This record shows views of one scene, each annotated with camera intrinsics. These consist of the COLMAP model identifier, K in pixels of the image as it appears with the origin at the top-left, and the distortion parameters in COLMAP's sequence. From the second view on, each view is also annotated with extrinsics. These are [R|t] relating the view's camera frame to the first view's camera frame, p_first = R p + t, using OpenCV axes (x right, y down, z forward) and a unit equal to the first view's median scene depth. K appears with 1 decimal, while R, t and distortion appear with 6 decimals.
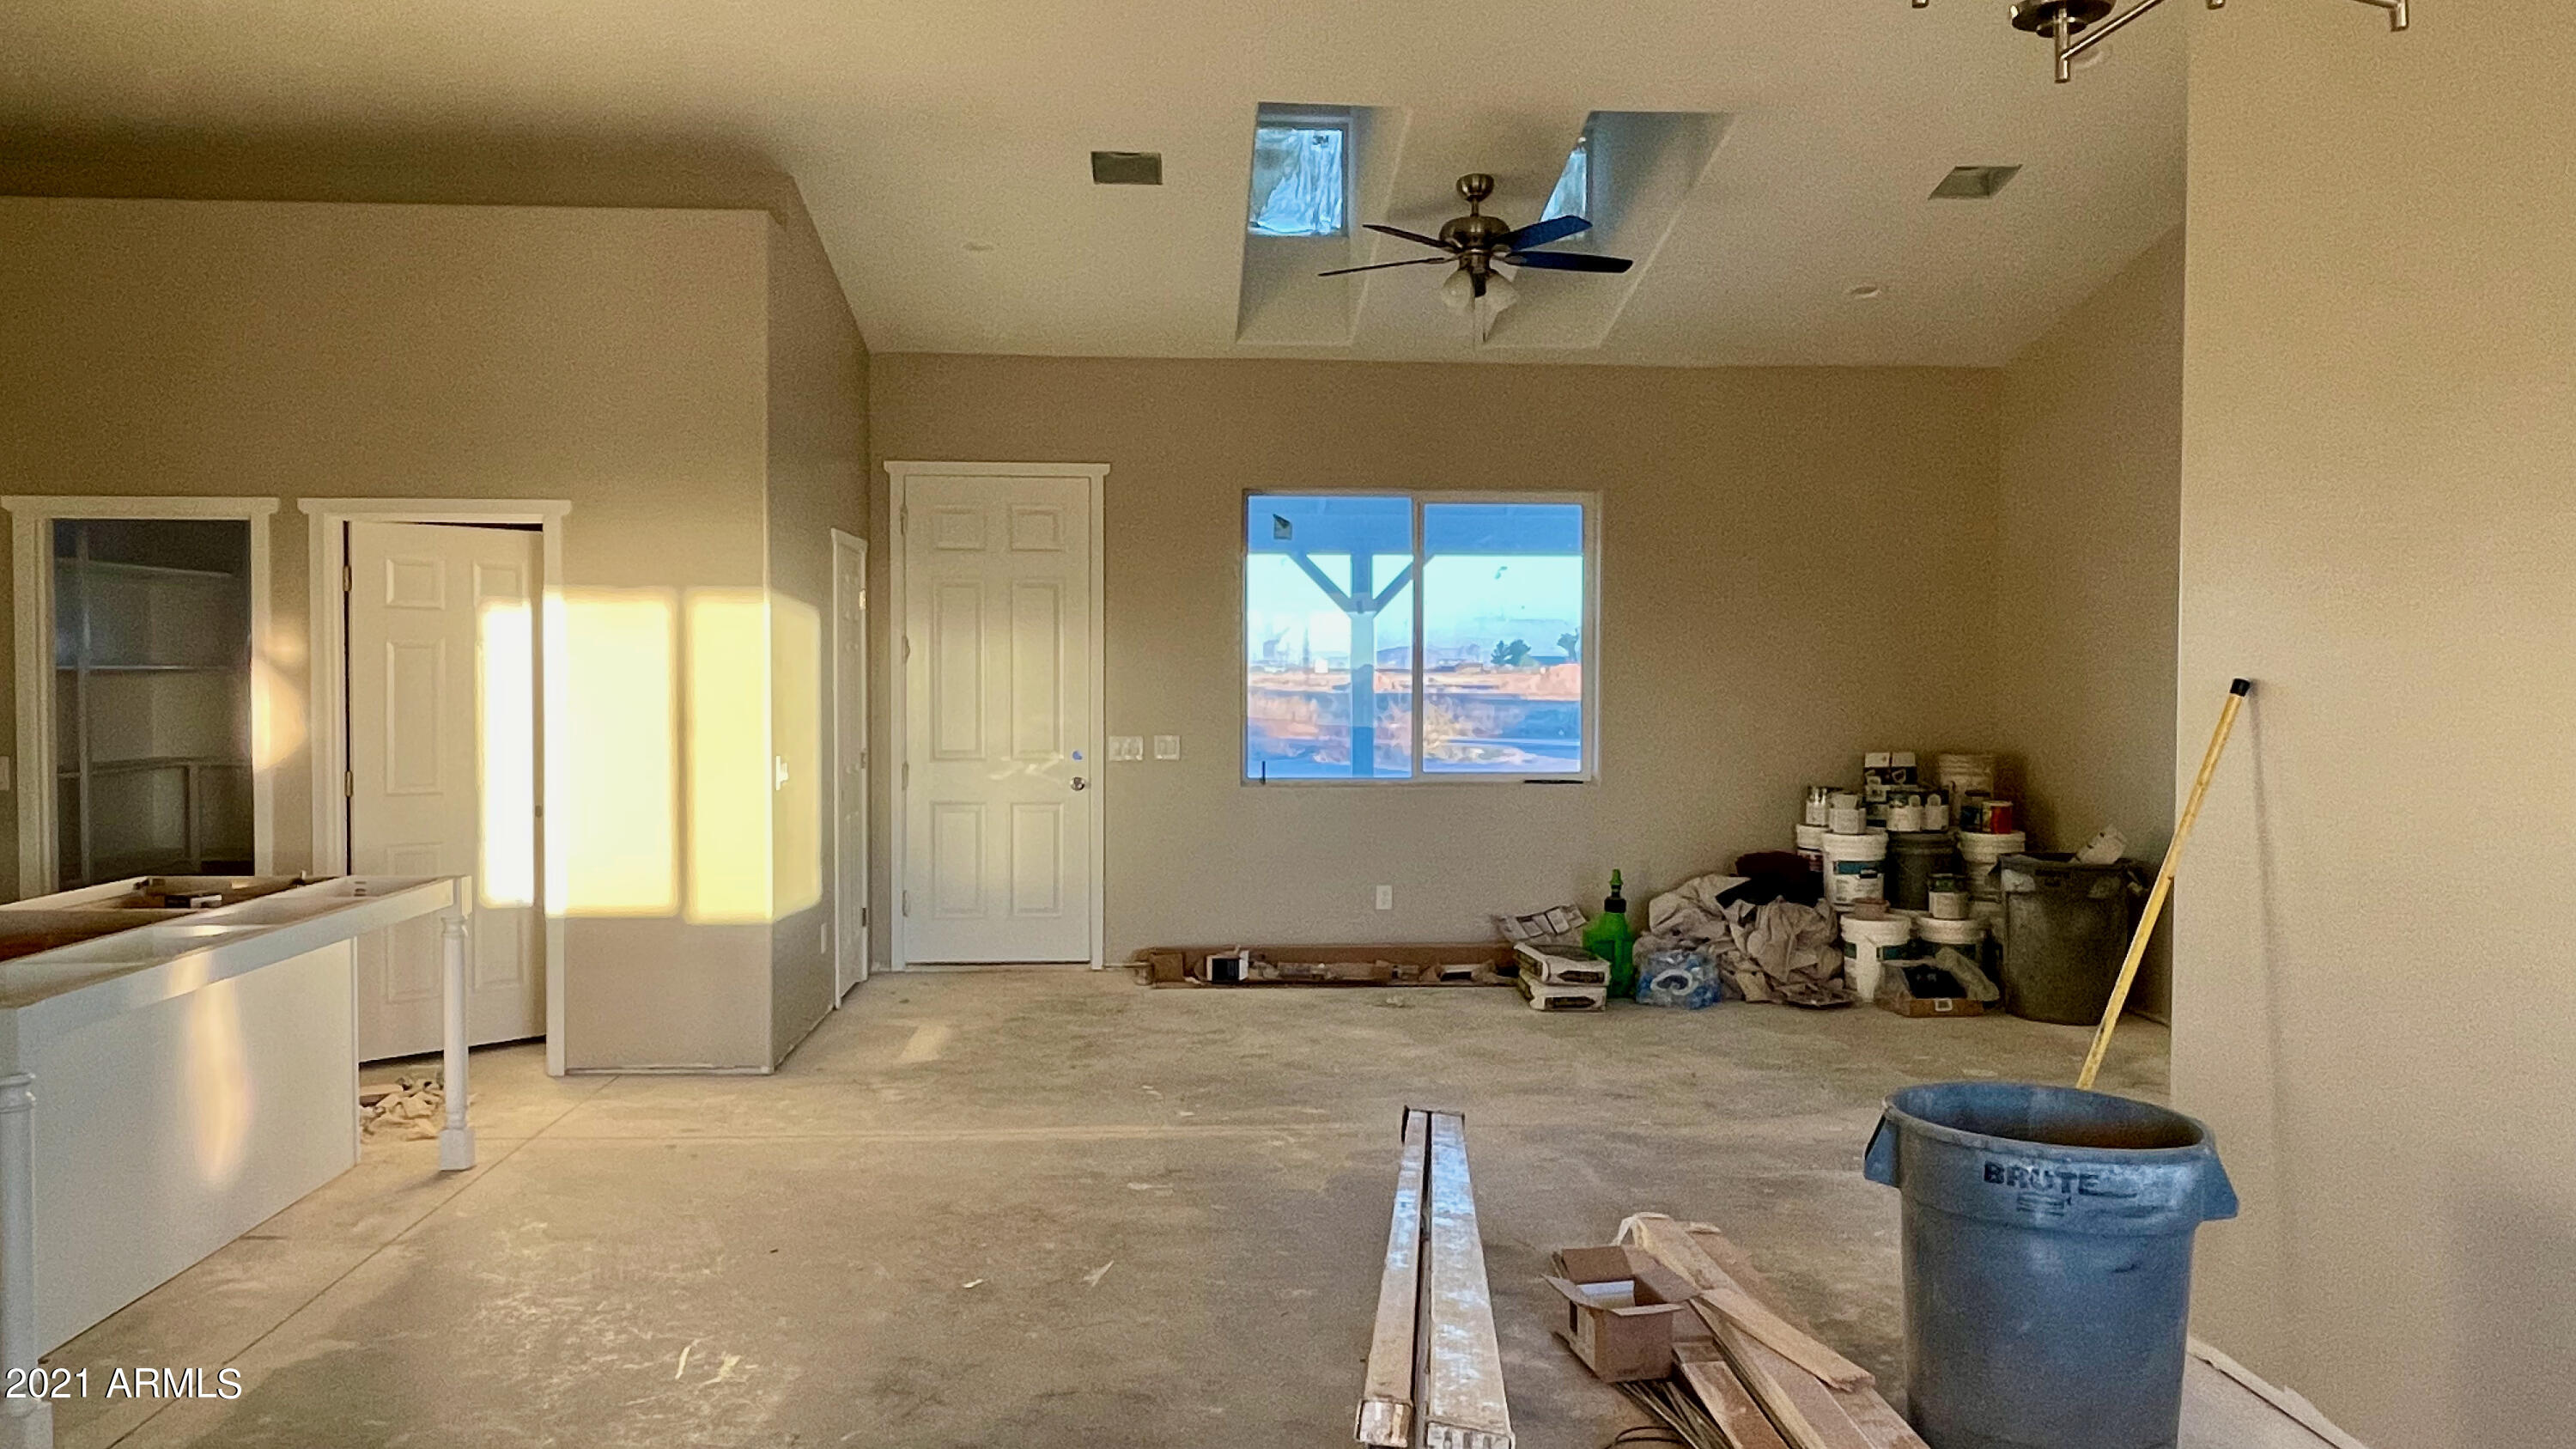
lens RADIAL K [[1746.8, 0, 1288.2], [0, 1746.8, 715.2], [0, 0, 1]] dist [0.000531, -0.034640]
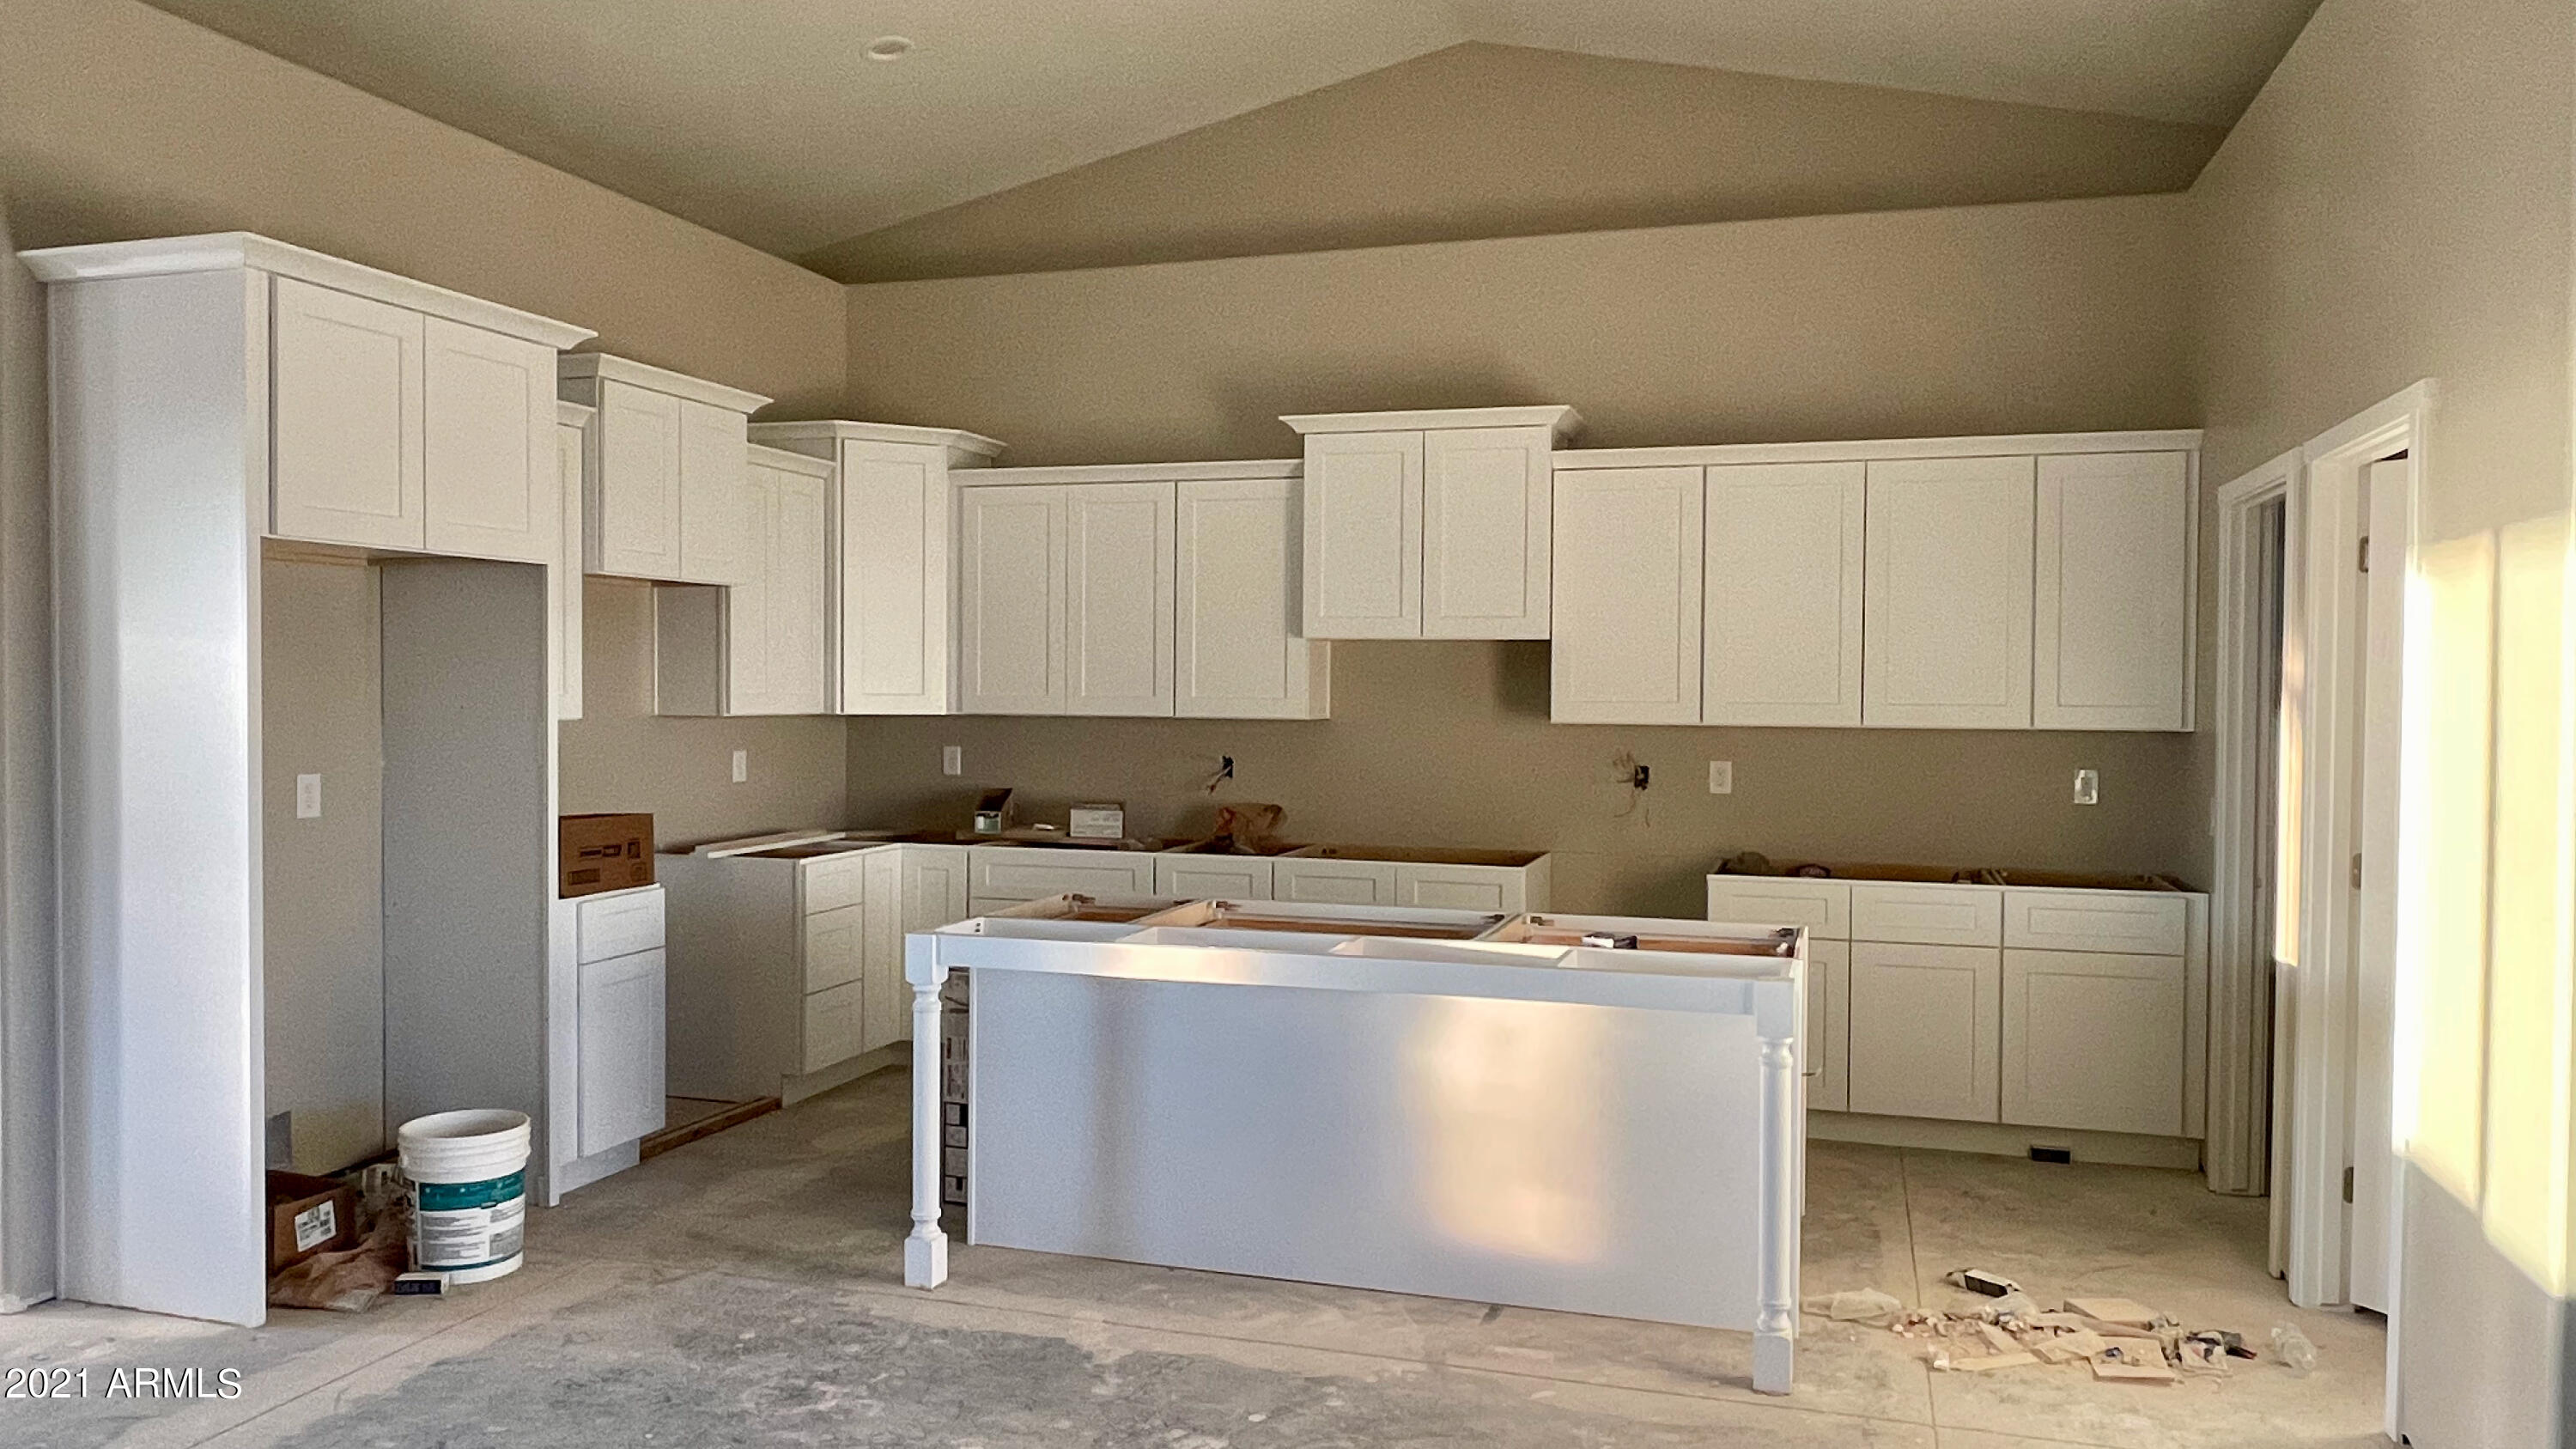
lens RADIAL K [[1746.8, 0, 1288.2], [0, 1746.8, 715.2], [0, 0, 1]] dist [0.000531, -0.034640]
pose [[-0.372627, 0.013461, -0.927883, 0.177175], [-0.025433, 0.999371, 0.024712, -0.020413], [0.927633, 0.032807, -0.372051, 0.725619]]
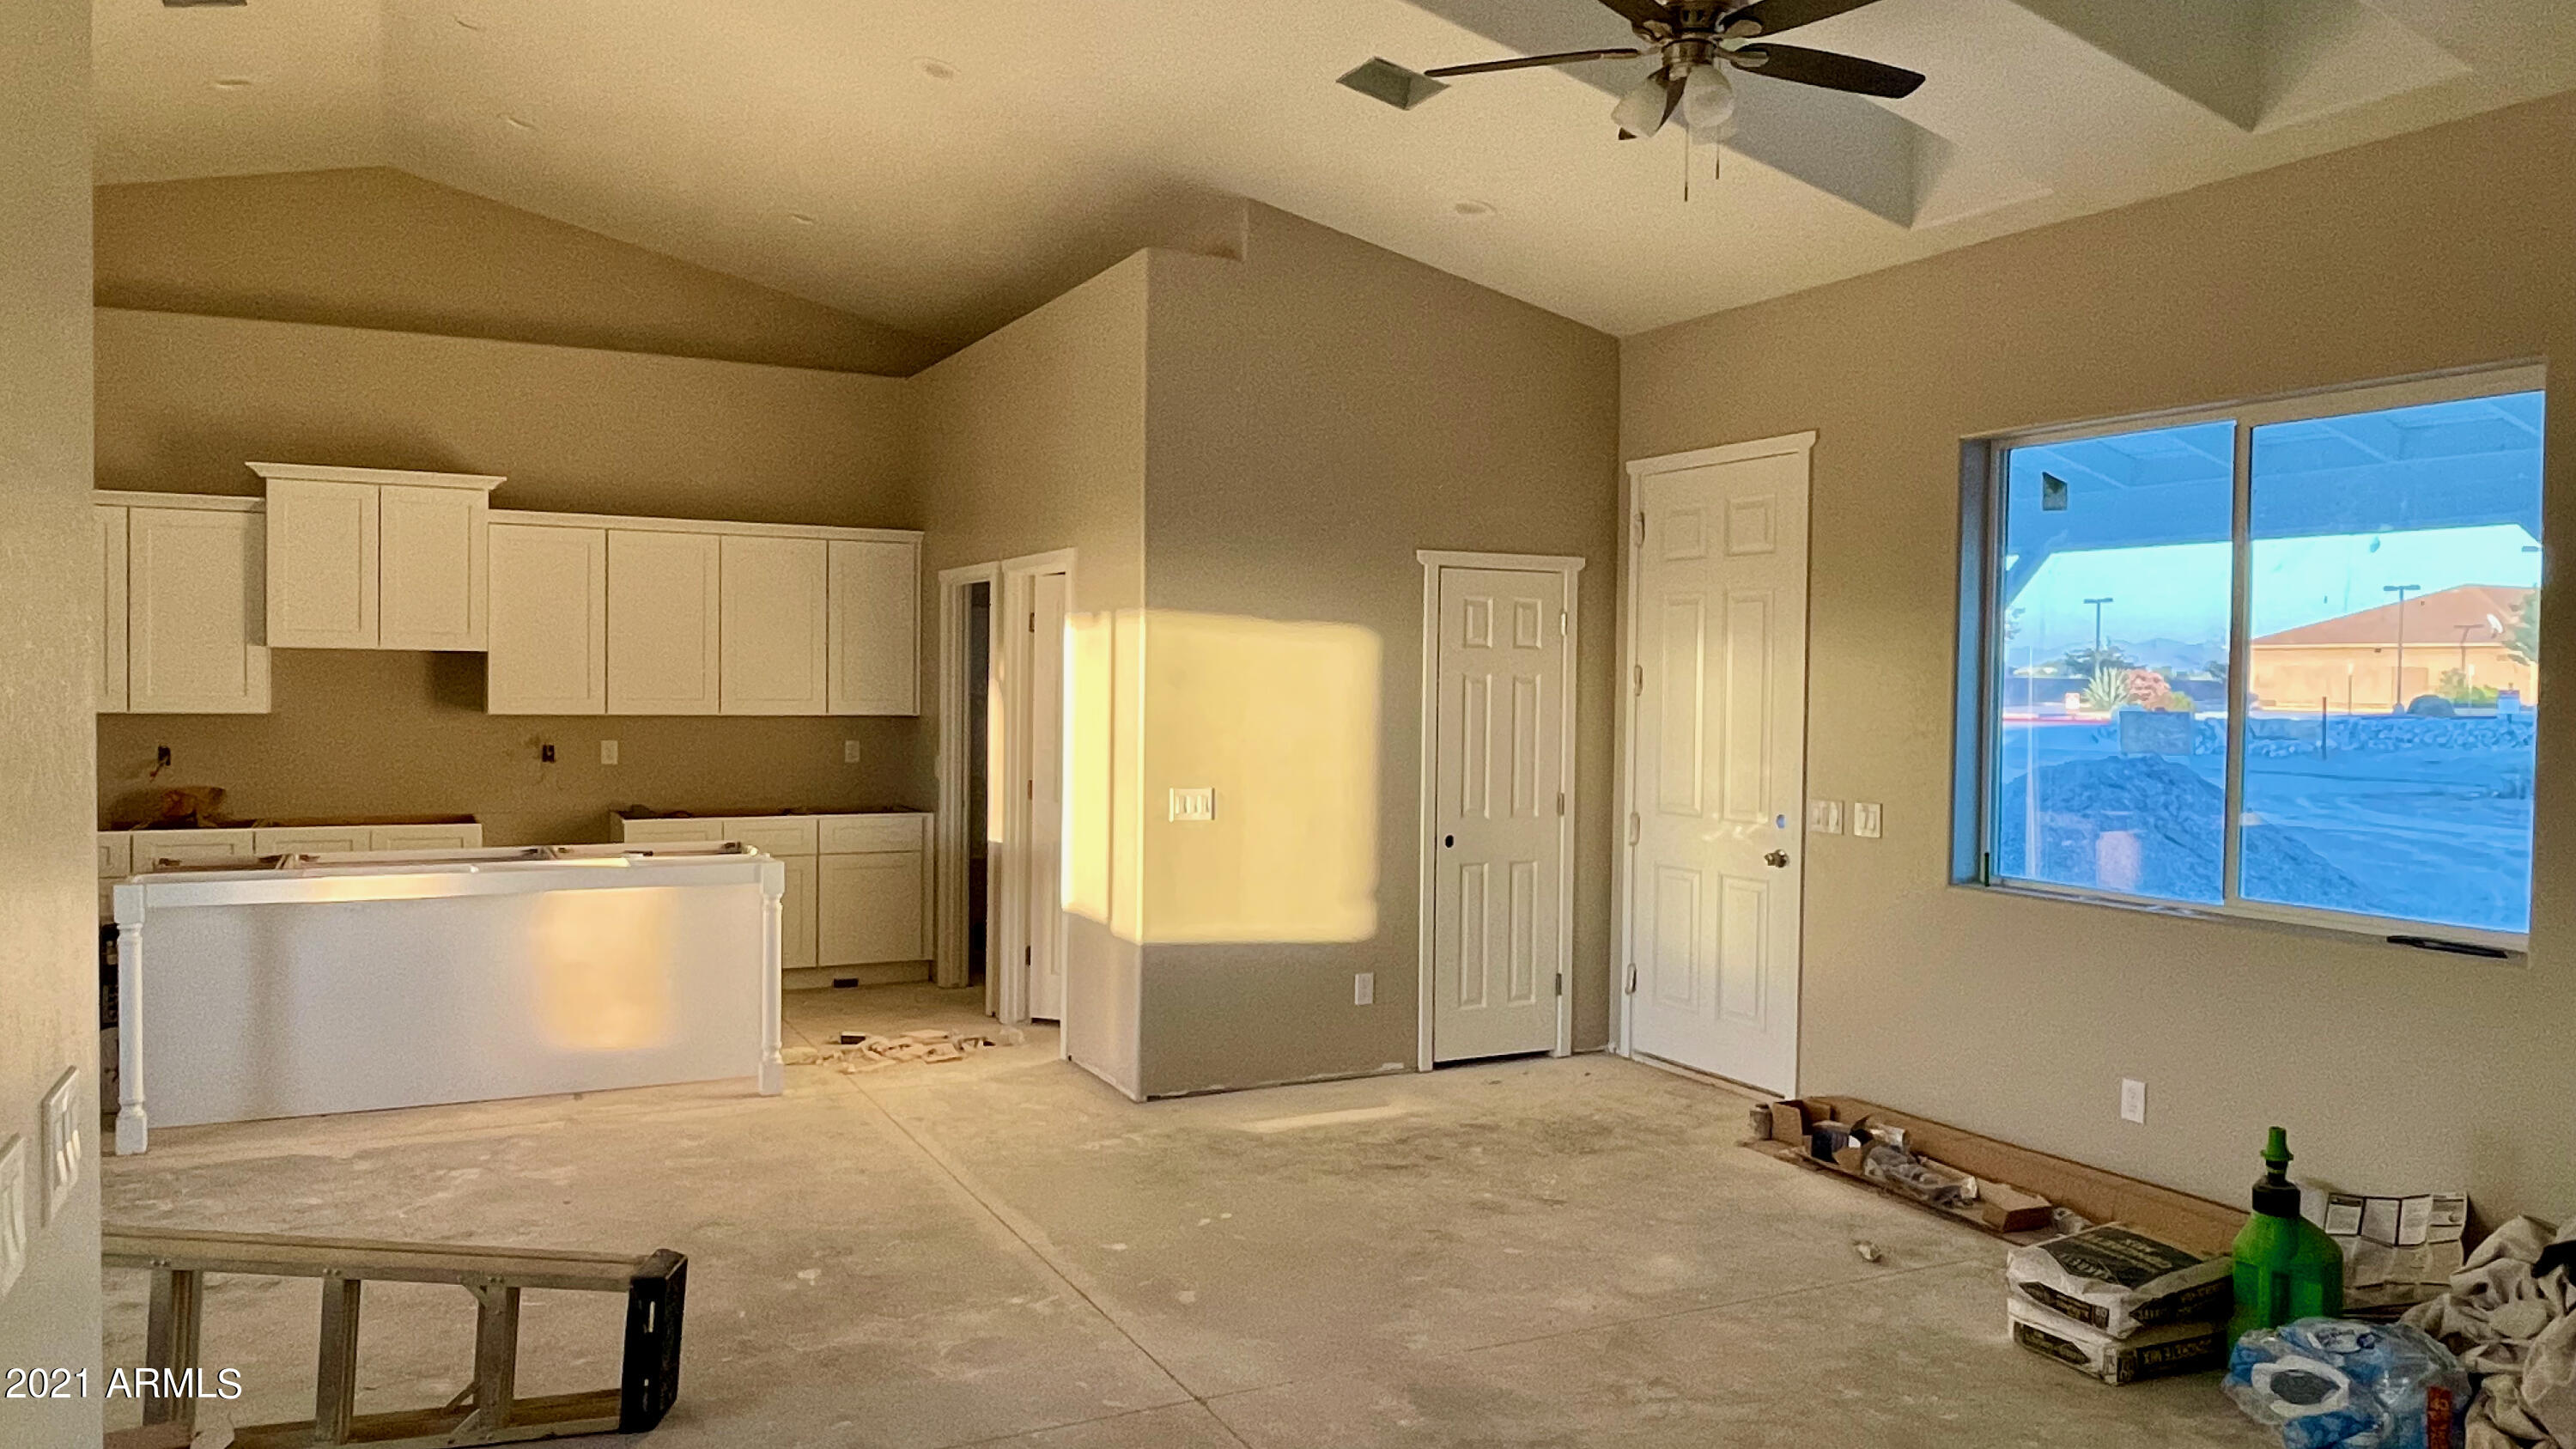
lens RADIAL K [[1746.8, 0, 1288.2], [0, 1746.8, 715.2], [0, 0, 1]] dist [0.000531, -0.034640]
pose [[0.391734, 0.023314, -0.919783, 0.558624], [-0.031603, 0.999430, 0.011873, -0.027795], [0.919535, 0.024417, 0.392248, 0.569228]]
